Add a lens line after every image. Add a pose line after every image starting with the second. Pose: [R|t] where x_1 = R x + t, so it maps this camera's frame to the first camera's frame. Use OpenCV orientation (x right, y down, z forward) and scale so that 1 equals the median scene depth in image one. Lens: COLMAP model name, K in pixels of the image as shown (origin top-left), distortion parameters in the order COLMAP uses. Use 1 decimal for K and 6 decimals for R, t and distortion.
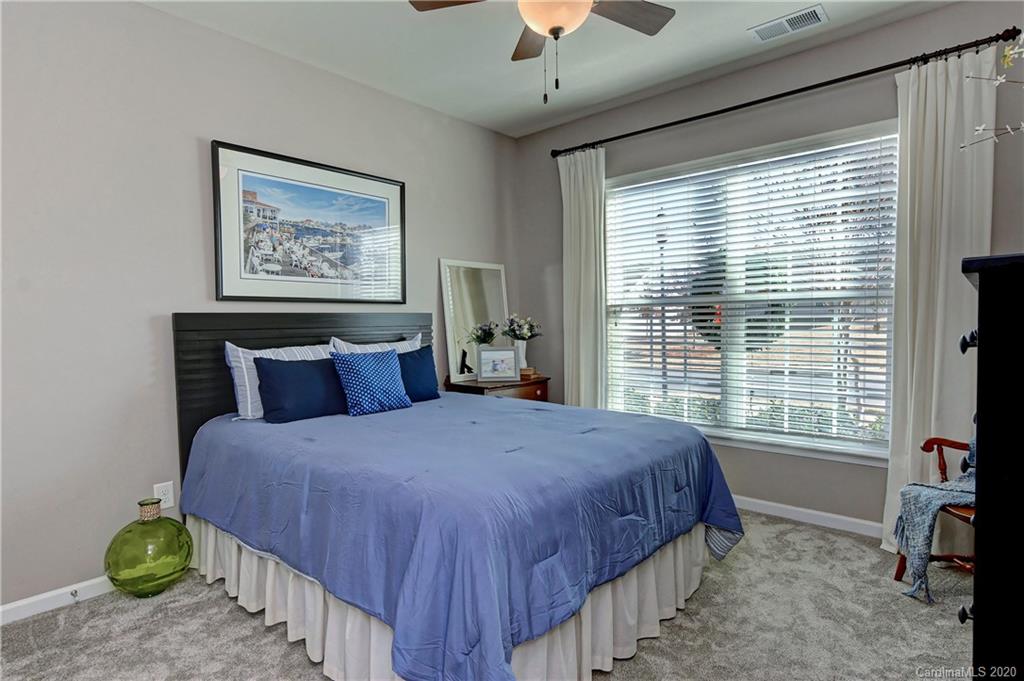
lens RADIAL K [[560.2, 0, 504.7], [0, 560.2, 344.5], [0, 0, 1]] dist [0.000898, -0.000992]
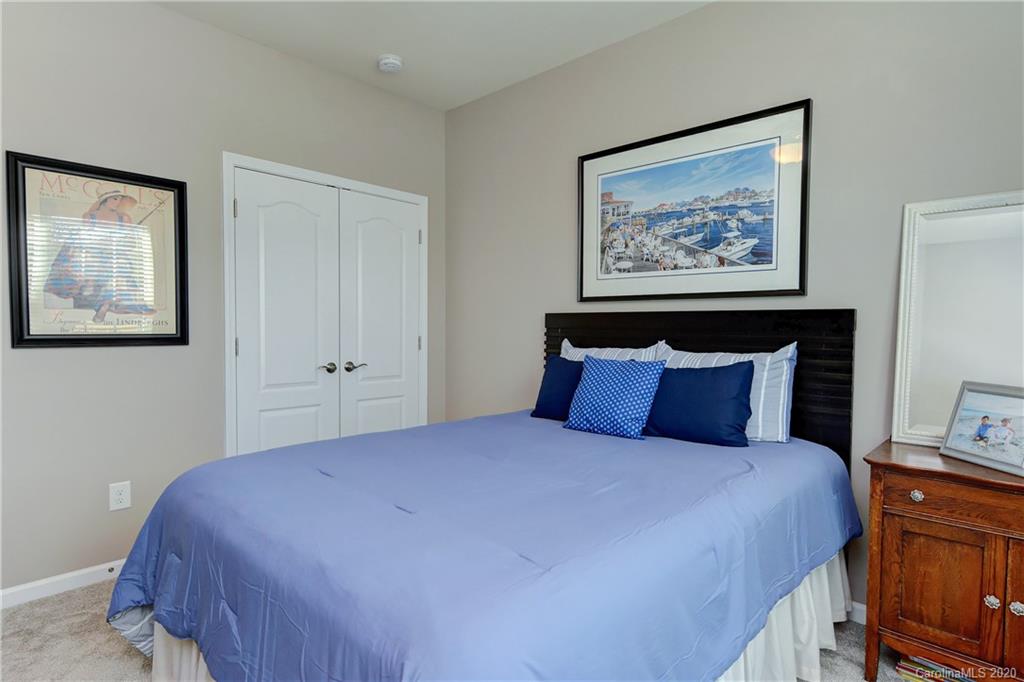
lens RADIAL K [[560.2, 0, 513.8], [0, 560.2, 340.0], [0, 0, 1]] dist [0.000898, -0.000992]
pose [[-0.035073, 0.042282, -0.998490, 0.535120], [-0.043844, 0.998078, 0.043805, -0.041594], [0.998423, 0.045314, -0.033152, 0.816832]]
